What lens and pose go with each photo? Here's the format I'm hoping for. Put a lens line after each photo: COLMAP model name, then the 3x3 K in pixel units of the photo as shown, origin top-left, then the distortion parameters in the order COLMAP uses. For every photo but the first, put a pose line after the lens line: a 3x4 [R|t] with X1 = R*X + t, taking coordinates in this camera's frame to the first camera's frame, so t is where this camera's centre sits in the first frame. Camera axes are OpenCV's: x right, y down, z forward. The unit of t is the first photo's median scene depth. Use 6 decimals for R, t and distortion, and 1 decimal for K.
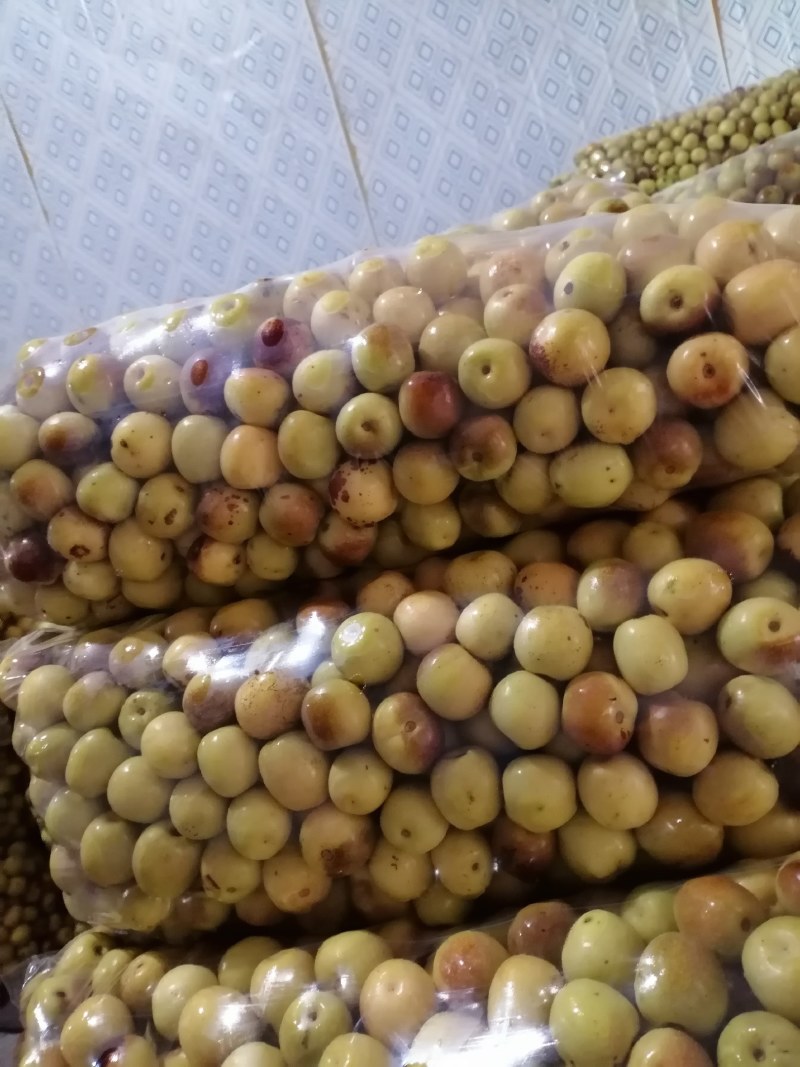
lens RADIAL K [[809.2, 0, 395.7], [0, 809.2, 533.8], [0, 0, 1]] dist [0.092905, -0.131982]
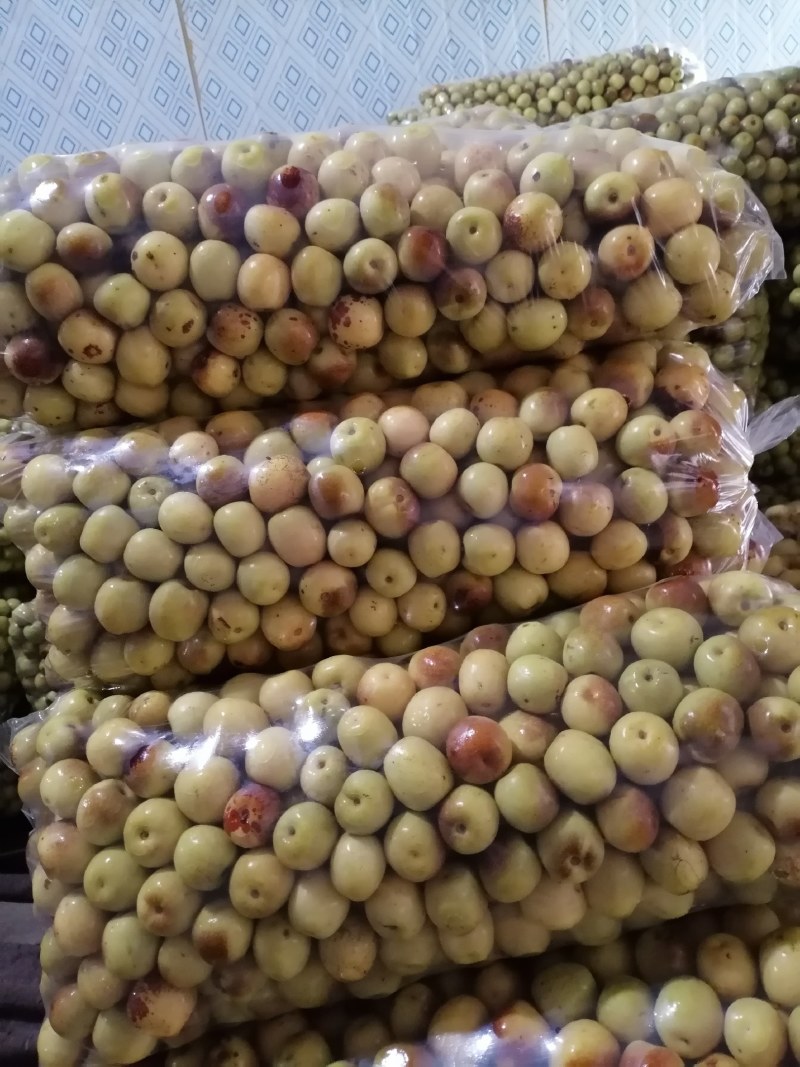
lens RADIAL K [[809.2, 0, 395.7], [0, 809.2, 533.8], [0, 0, 1]] dist [0.092905, -0.131982]
pose [[0.959091, 0.049385, 0.278759, -0.318763], [-0.068275, 0.995952, 0.058462, 0.196633], [-0.274743, -0.075102, 0.958580, -0.239052]]
